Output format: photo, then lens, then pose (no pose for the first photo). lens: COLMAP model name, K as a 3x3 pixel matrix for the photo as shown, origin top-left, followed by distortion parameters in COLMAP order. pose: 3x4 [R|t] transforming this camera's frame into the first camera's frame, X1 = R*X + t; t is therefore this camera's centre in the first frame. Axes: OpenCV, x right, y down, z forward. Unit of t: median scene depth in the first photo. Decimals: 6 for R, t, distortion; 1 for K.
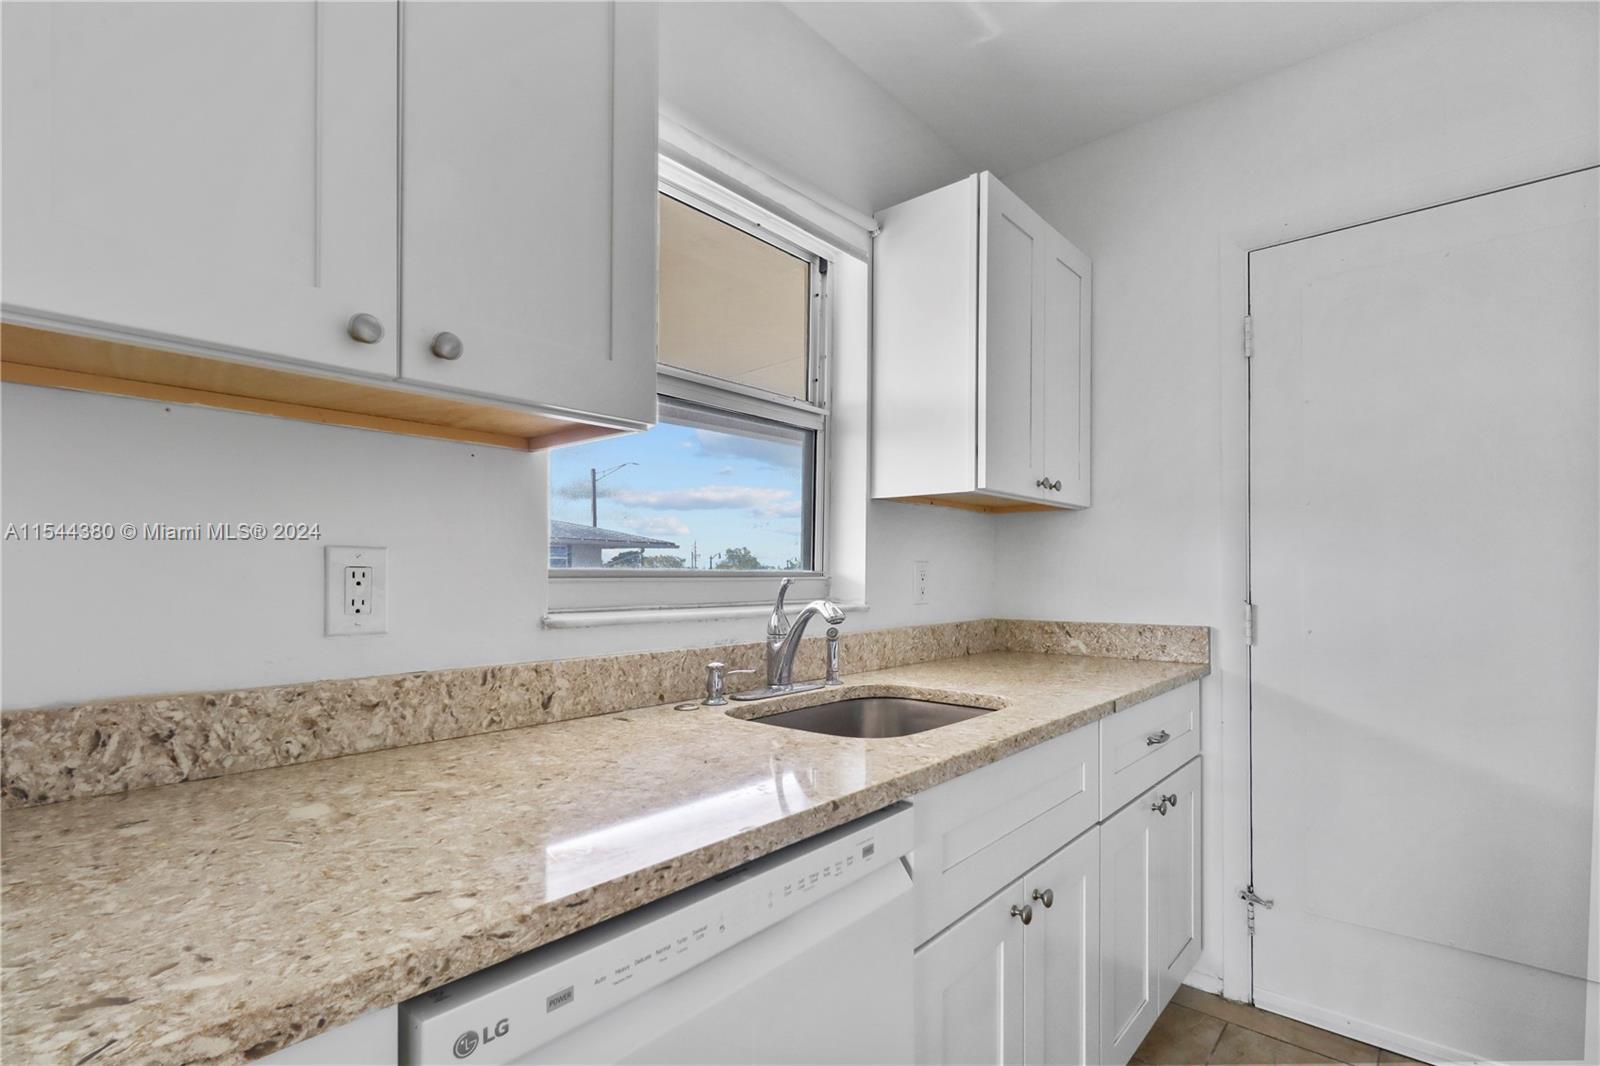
lens RADIAL K [[751.8, 0, 797.2], [0, 751.8, 568.5], [0, 0, 1]] dist [-0.002179, -0.000405]
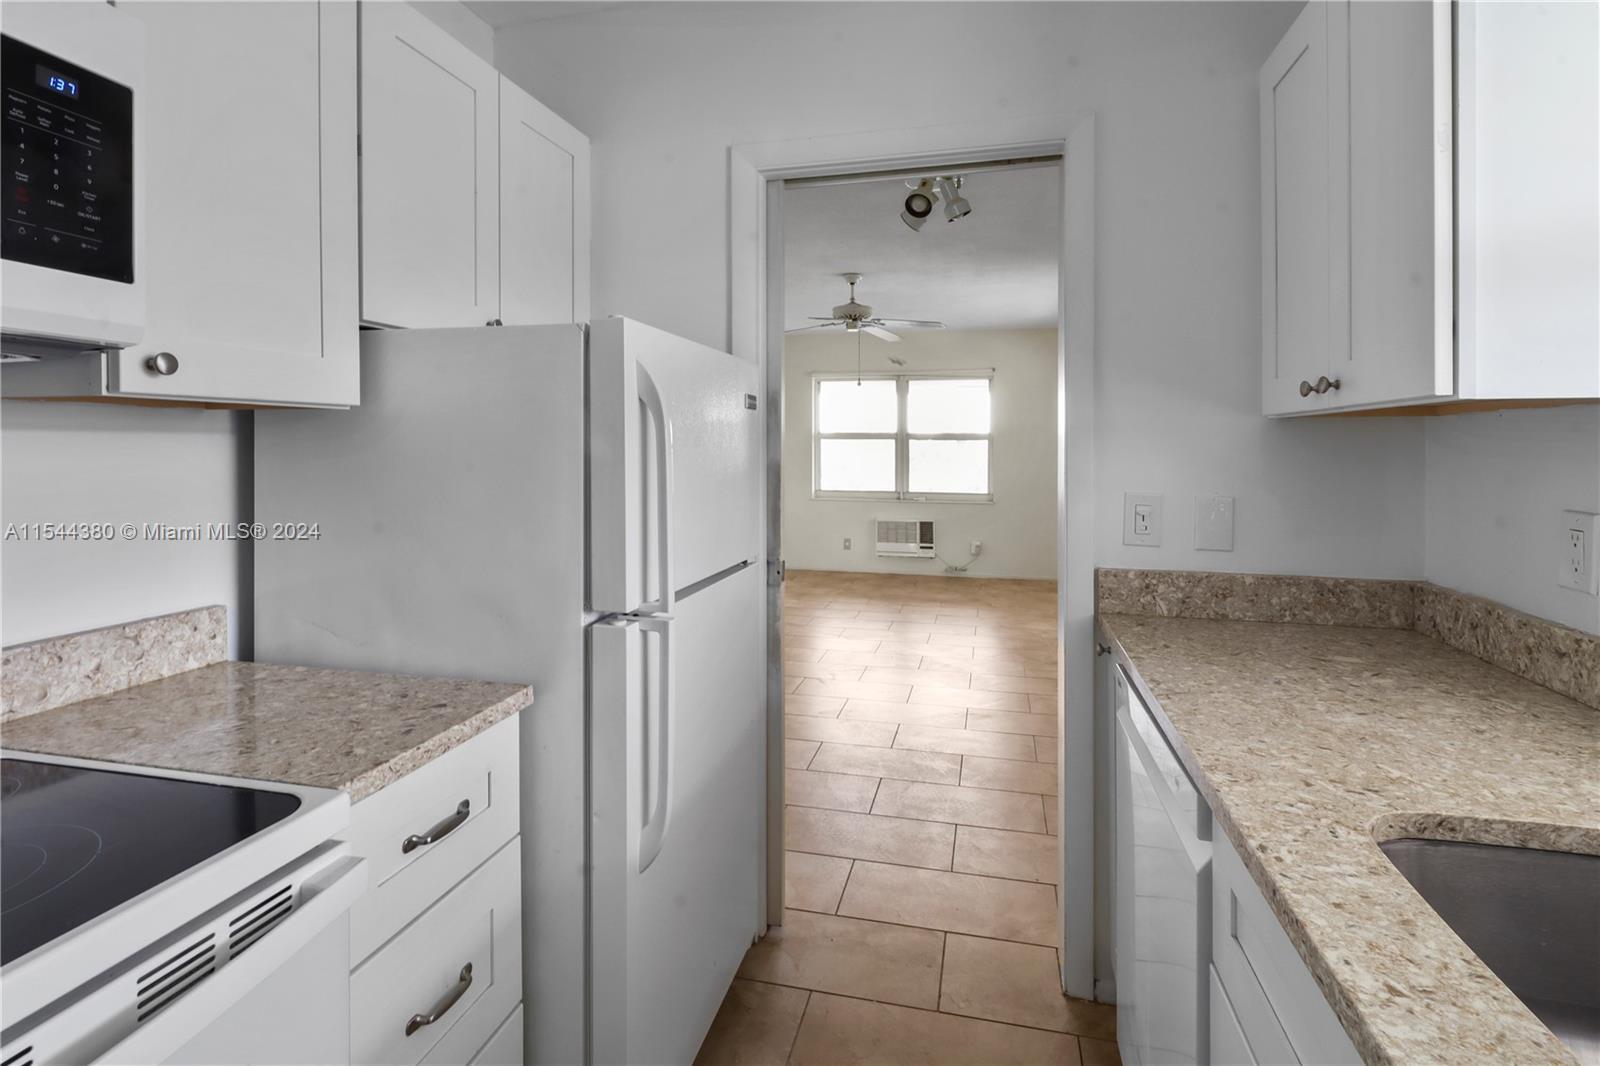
lens RADIAL K [[751.8, 0, 818.2], [0, 751.8, 444.3], [0, 0, 1]] dist [-0.002179, -0.000405]
pose [[-0.880276, -0.005614, -0.474429, 0.750867], [0.000412, 0.999921, -0.012596, -0.093121], [0.474462, -0.011283, -0.880204, 1.154098]]
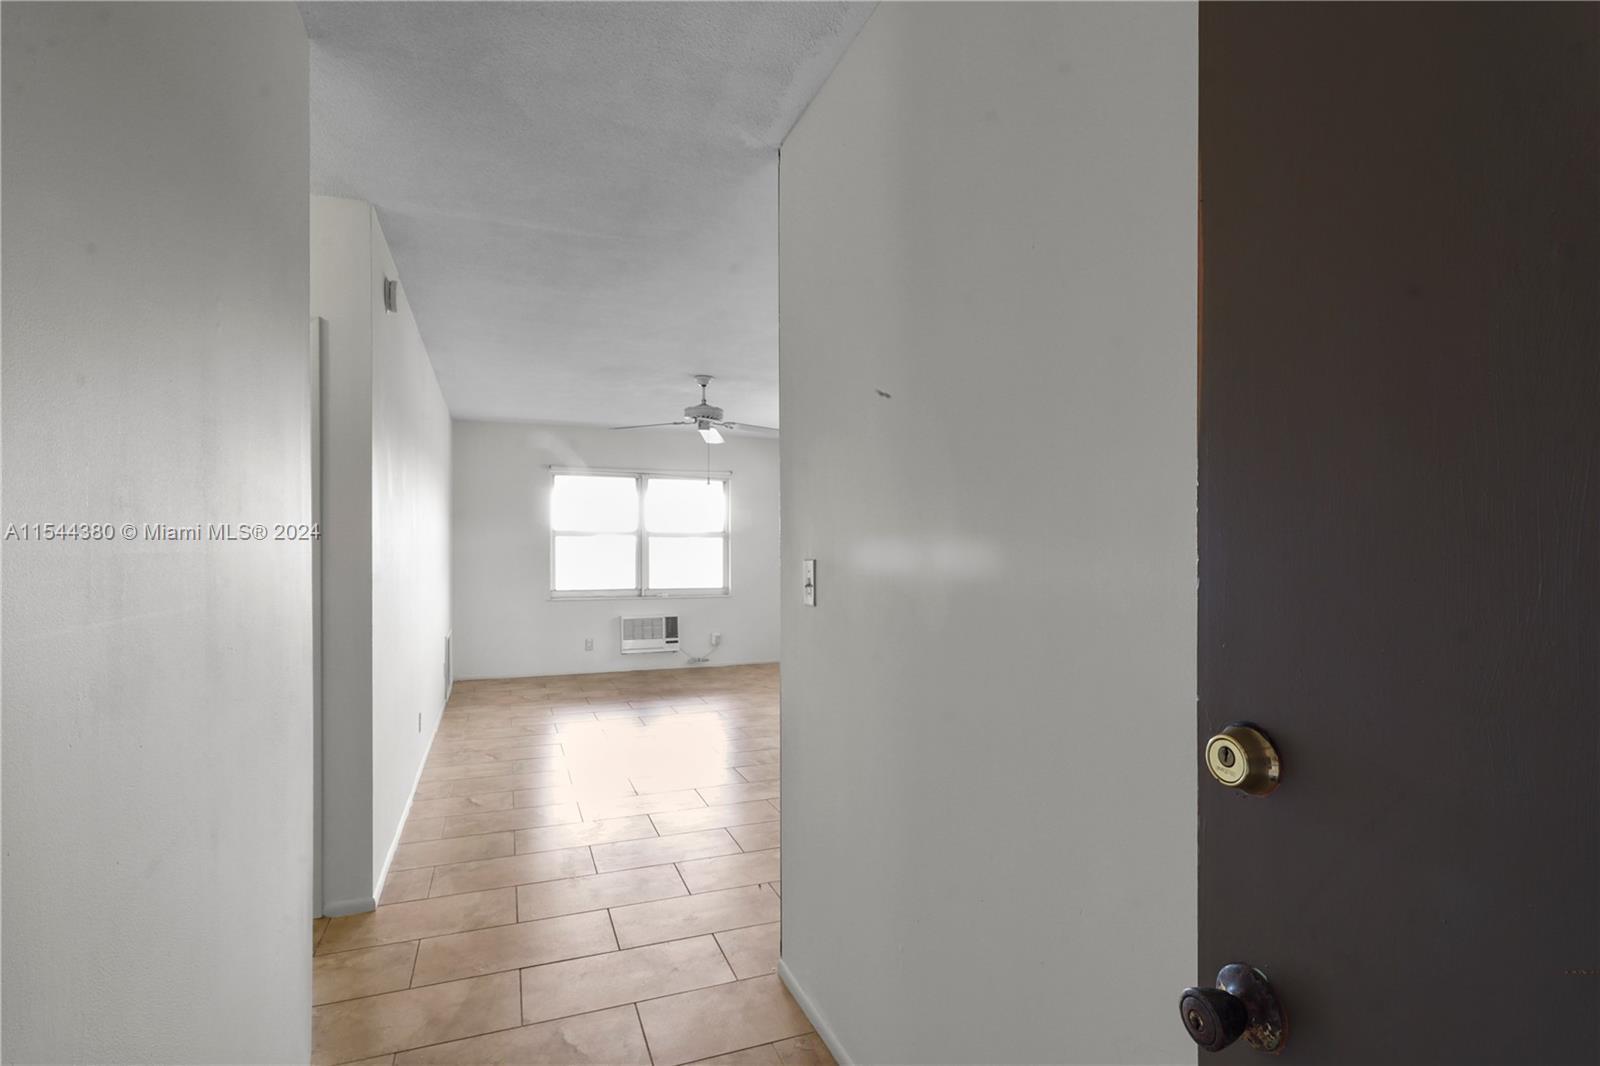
lens RADIAL K [[751.8, 0, 809.0], [0, 751.8, 544.2], [0, 0, 1]] dist [-0.002179, -0.000405]
pose [[-0.451551, -0.002920, -0.892241, 2.141013], [0.009212, 0.999926, -0.007934, -0.087611], [0.892198, -0.011802, -0.451490, 0.088214]]
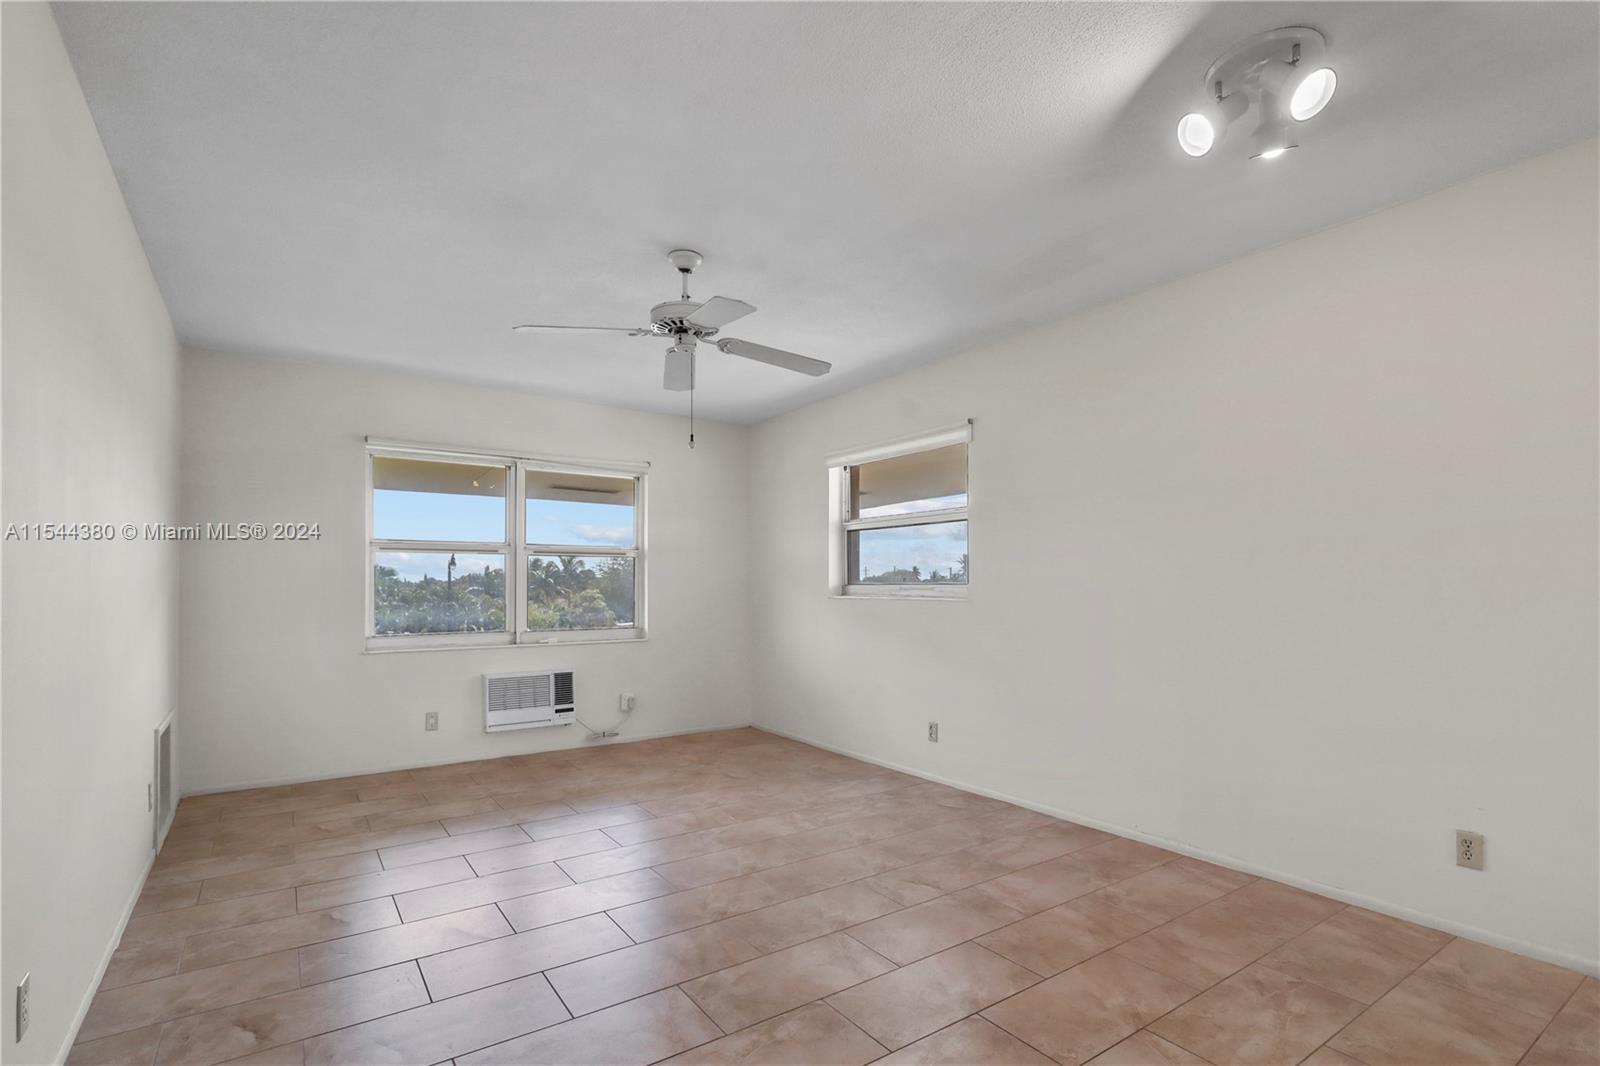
lens RADIAL K [[751.8, 0, 811.8], [0, 751.8, 573.7], [0, 0, 1]] dist [-0.002179, -0.000405]
pose [[-0.235143, -0.009281, -0.971916, 0.853685], [0.012699, 0.999840, -0.012620, -0.026901], [0.971878, -0.015310, -0.234988, -1.395956]]
